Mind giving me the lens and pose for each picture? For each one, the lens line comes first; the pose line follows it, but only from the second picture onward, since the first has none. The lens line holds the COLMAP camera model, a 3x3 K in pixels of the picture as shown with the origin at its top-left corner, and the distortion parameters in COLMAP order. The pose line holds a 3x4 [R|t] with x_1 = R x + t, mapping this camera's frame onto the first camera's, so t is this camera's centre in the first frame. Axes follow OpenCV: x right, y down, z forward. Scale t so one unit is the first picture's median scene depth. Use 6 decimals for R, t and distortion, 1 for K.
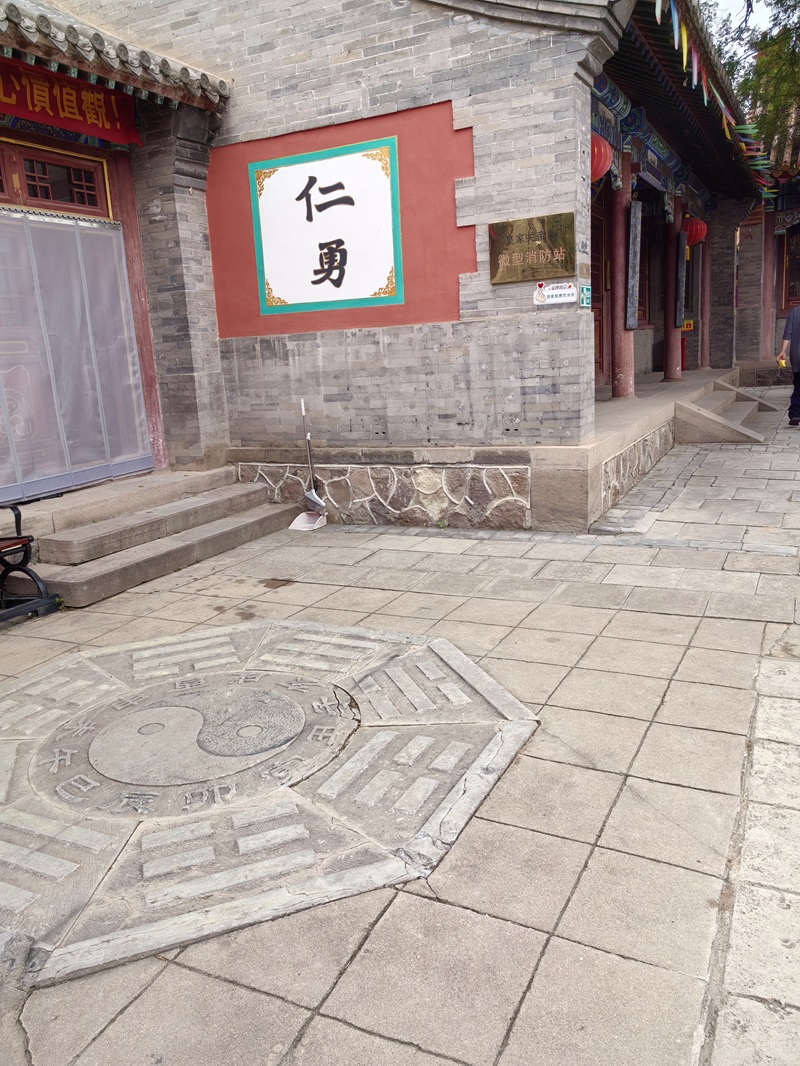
lens RADIAL K [[850.2, 0, 400.0], [0, 850.2, 533.0], [0, 0, 1]] dist [0.037518, -0.052815]
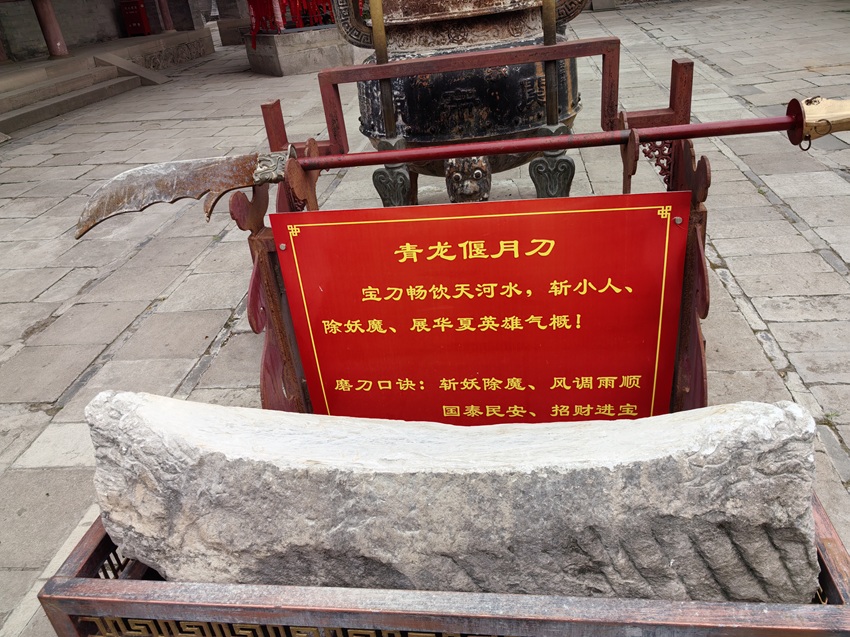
lens RADIAL K [[677.9, 0, 422.6], [0, 677.9, 317.5], [0, 0, 1]] dist [0.037518, -0.052815]
pose [[0.940096, -0.189920, 0.283107, 0.346682], [0.119275, 0.961198, 0.248742, -0.032008], [-0.319363, -0.200074, 0.926271, 0.085892]]
